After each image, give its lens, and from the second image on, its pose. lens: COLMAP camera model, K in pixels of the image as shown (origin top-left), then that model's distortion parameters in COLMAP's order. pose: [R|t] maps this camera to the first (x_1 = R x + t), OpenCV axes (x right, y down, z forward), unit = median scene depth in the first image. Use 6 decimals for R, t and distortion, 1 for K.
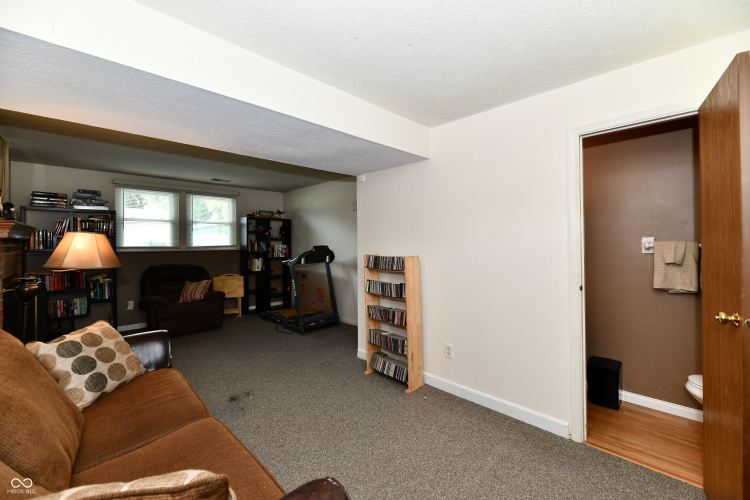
lens RADIAL K [[308.6, 0, 383.6], [0, 308.6, 238.7], [0, 0, 1]] dist [-0.003743, -0.002606]
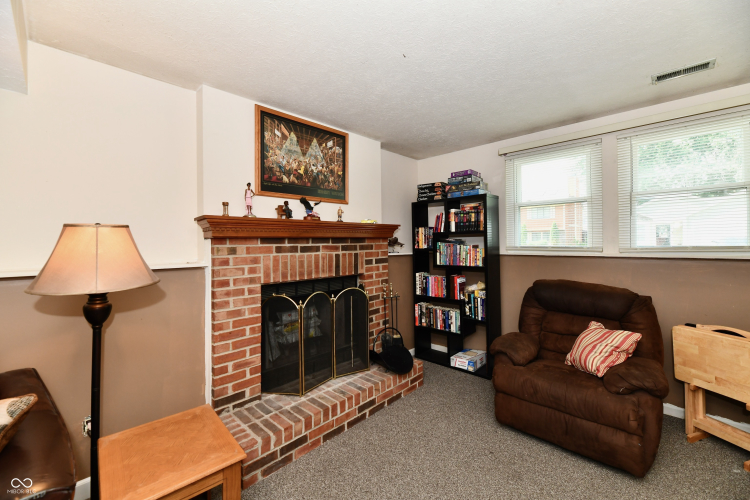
lens RADIAL K [[308.6, 0, 378.2], [0, 308.6, 244.1], [0, 0, 1]] dist [-0.003743, -0.002606]
pose [[0.004756, 0.008851, -0.999950, -0.199612], [0.018304, 0.999793, 0.008937, 0.009901], [0.999821, -0.018345, 0.004593, 0.788098]]
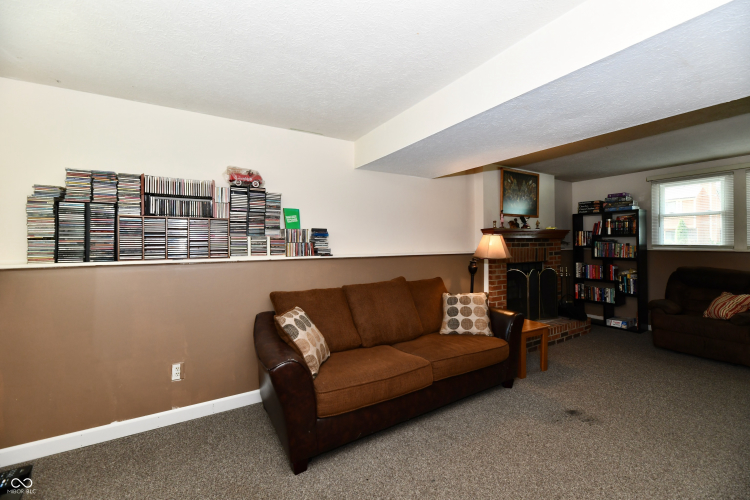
lens RADIAL K [[308.6, 0, 376.1], [0, 308.6, 243.5], [0, 0, 1]] dist [-0.003743, -0.002606]
pose [[-0.252214, 0.009481, -0.967625, 0.345119], [0.015074, 0.999869, 0.005868, 0.003571], [0.967554, -0.013106, -0.252324, 0.432724]]
